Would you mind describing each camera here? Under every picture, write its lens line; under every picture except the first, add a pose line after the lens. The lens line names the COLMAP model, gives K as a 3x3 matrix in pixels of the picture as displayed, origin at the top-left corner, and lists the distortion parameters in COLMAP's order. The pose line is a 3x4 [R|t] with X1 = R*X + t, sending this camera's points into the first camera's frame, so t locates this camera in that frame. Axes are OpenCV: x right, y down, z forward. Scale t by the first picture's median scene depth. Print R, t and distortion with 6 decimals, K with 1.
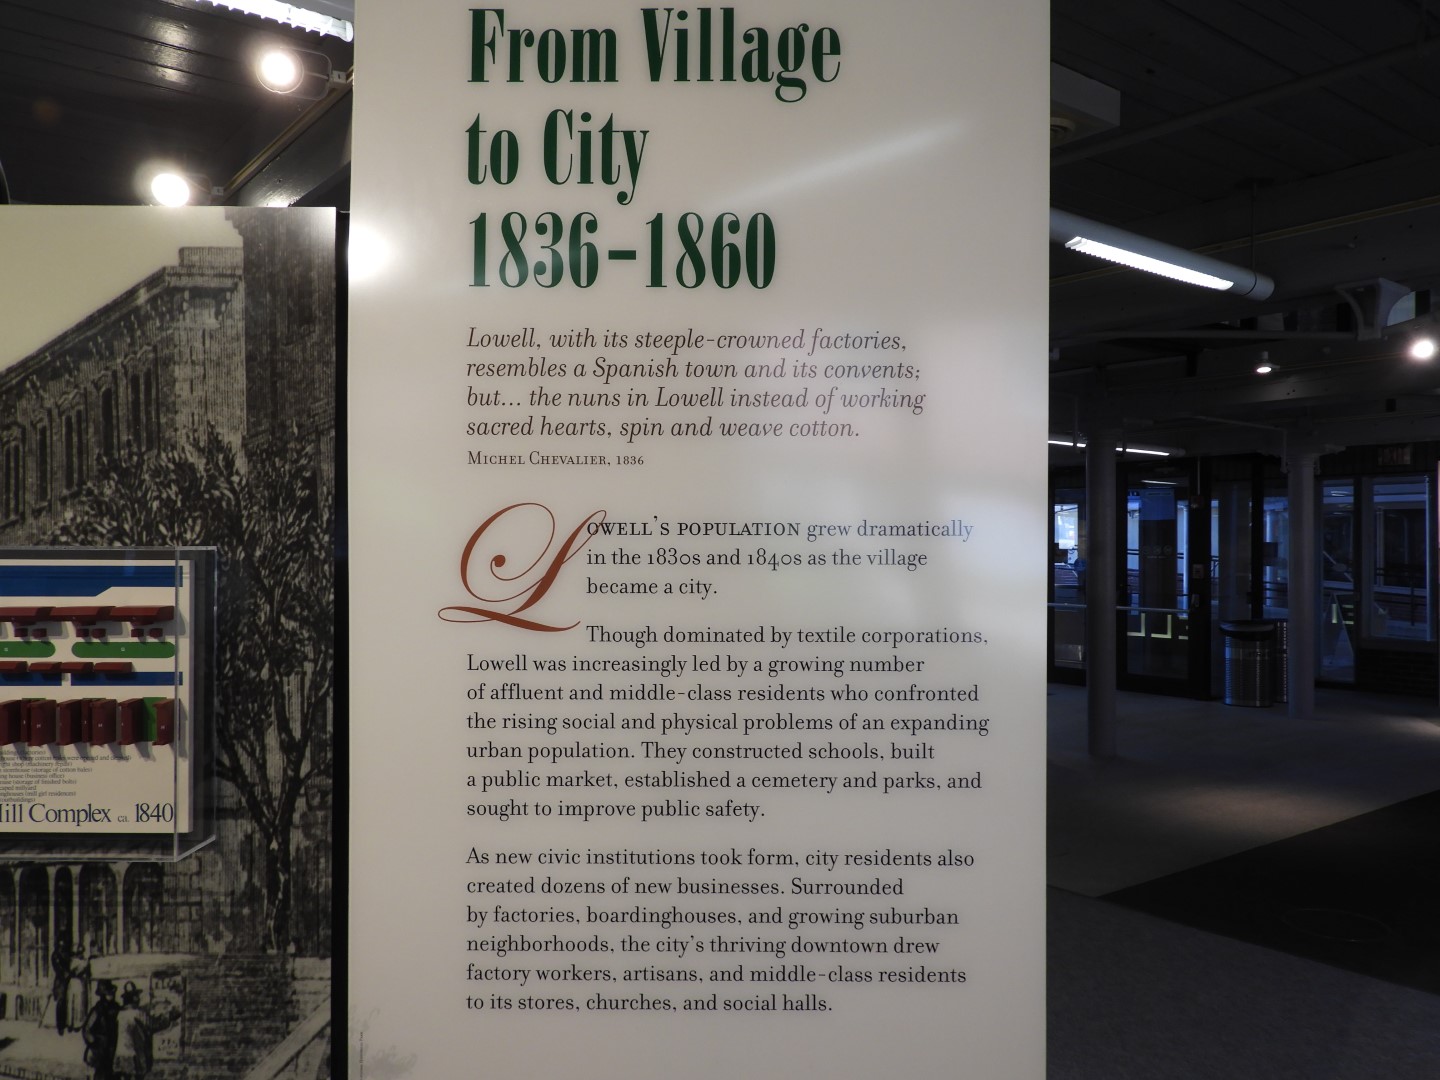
lens RADIAL K [[1164.0, 0, 719.8], [0, 1164.0, 536.0], [0, 0, 1]] dist [0.012593, -0.008494]
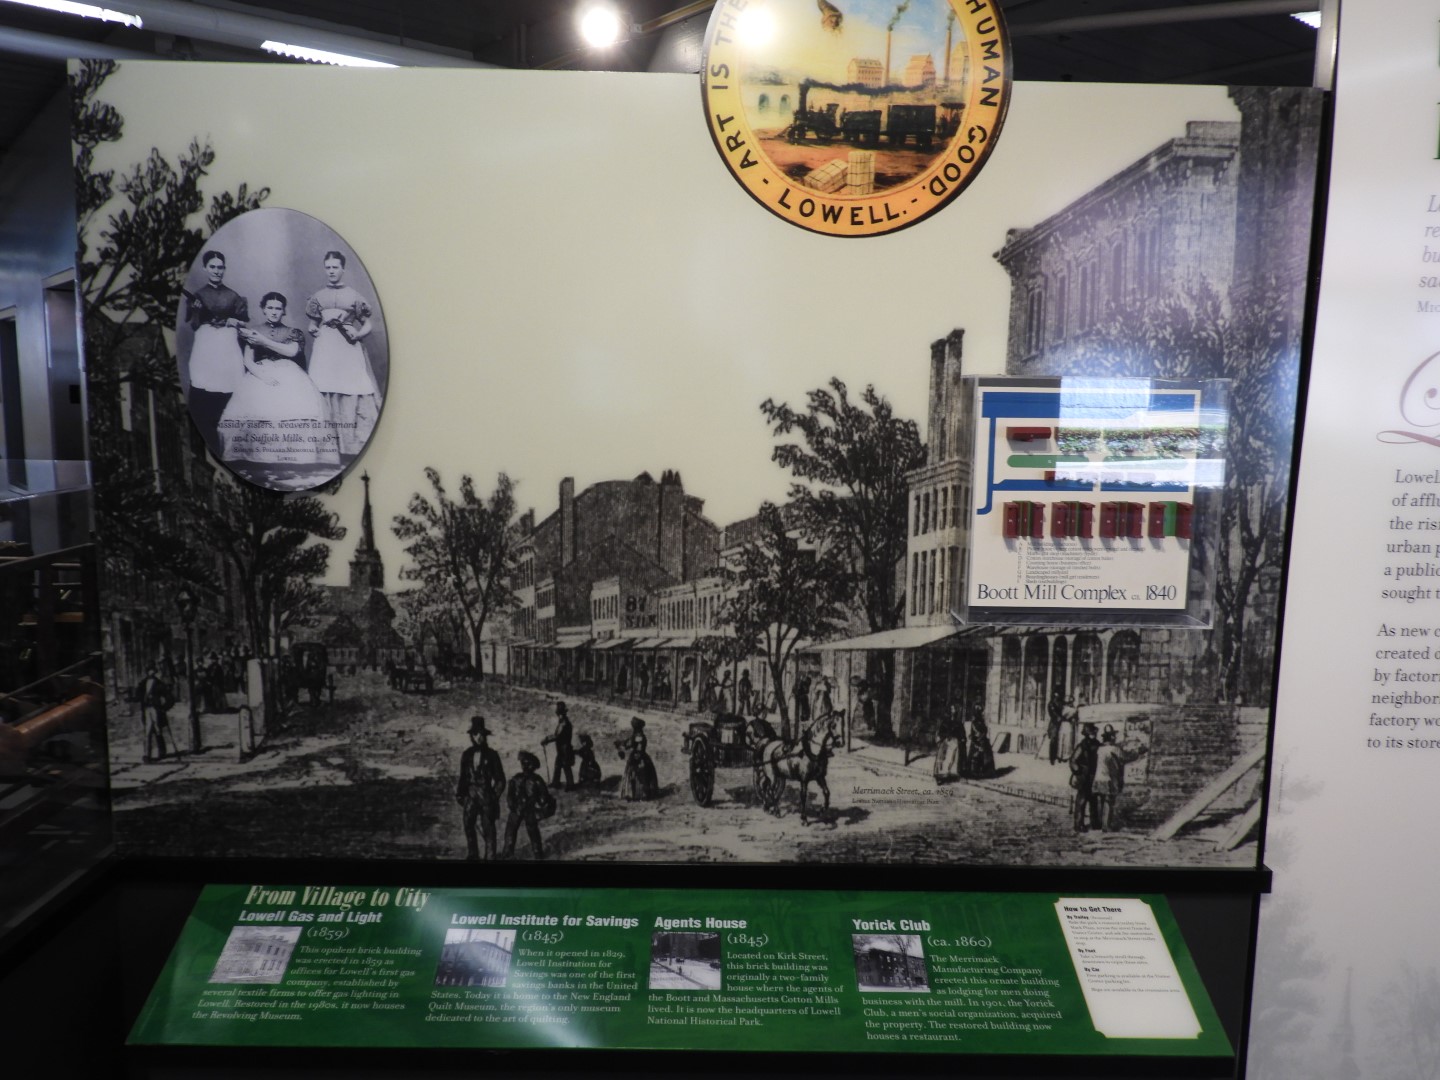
lens RADIAL K [[1164.0, 0, 719.7], [0, 1164.0, 542.9], [0, 0, 1]] dist [0.012593, -0.008494]
pose [[0.999705, 0.007845, 0.022976, -0.958071], [-0.011088, 0.989420, 0.144654, 0.007997], [-0.021598, -0.144866, 0.989216, -0.214095]]
